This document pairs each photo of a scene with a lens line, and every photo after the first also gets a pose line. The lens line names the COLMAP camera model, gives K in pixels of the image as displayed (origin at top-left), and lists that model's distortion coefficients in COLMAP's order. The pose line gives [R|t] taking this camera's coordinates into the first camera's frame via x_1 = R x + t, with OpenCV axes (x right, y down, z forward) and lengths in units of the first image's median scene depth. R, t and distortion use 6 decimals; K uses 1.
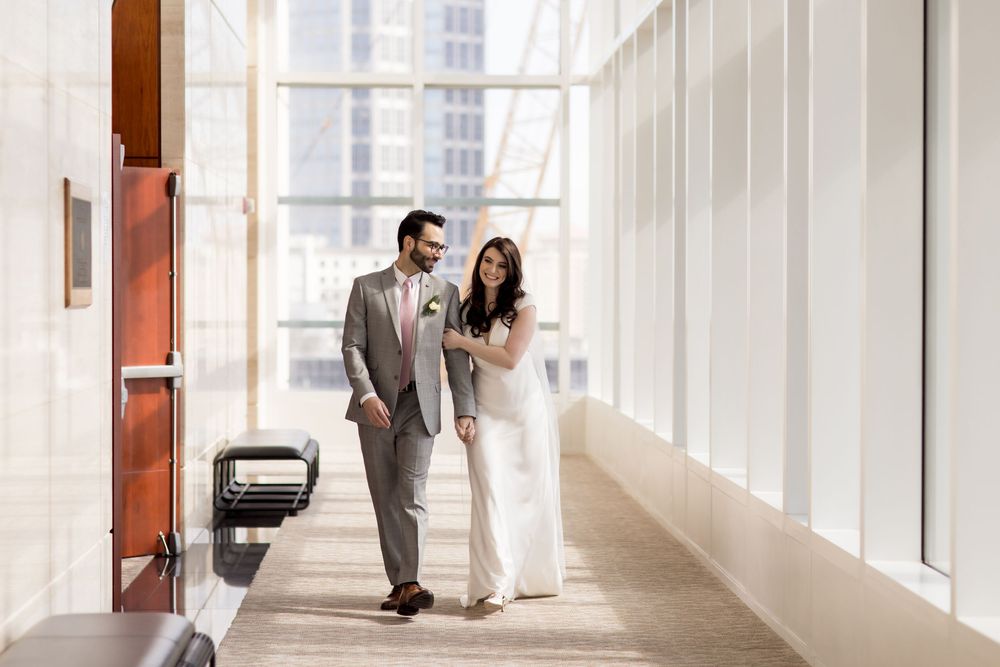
lens RADIAL K [[2406.7, 0, 500.8], [0, 2406.7, 334.8], [0, 0, 1]] dist [0.046462, 0.000000]
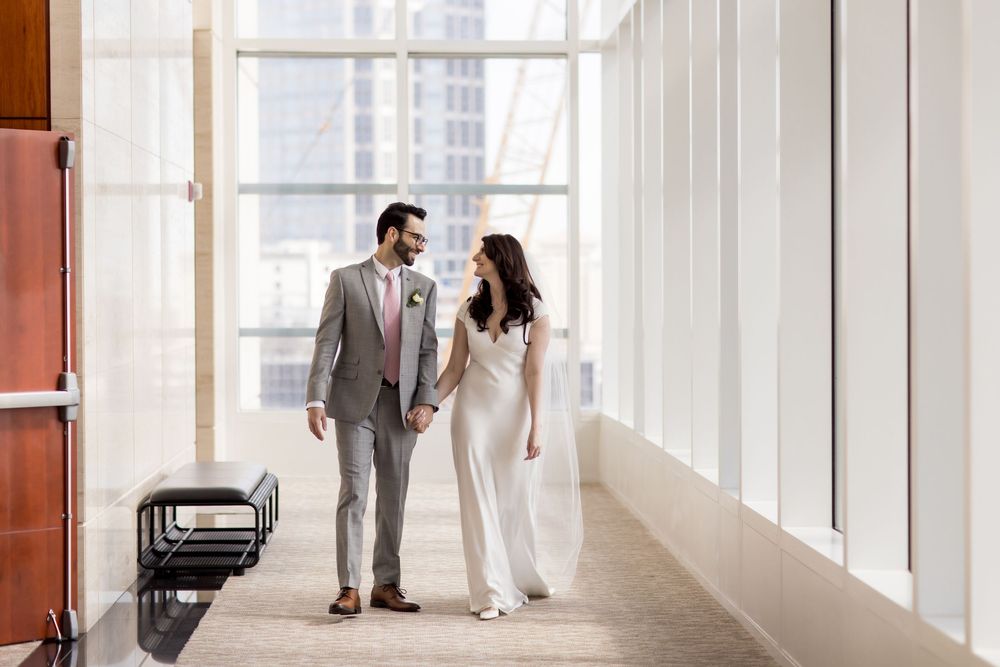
lens RADIAL K [[2406.7, 0, 499.4], [0, 2406.7, 331.5], [0, 0, 1]] dist [0.046462, 0.000000]
pose [[0.999982, -0.005796, -0.001577, 0.001582], [0.005791, 0.999978, -0.003132, -0.002217], [0.001595, 0.003123, 0.999994, 0.195050]]
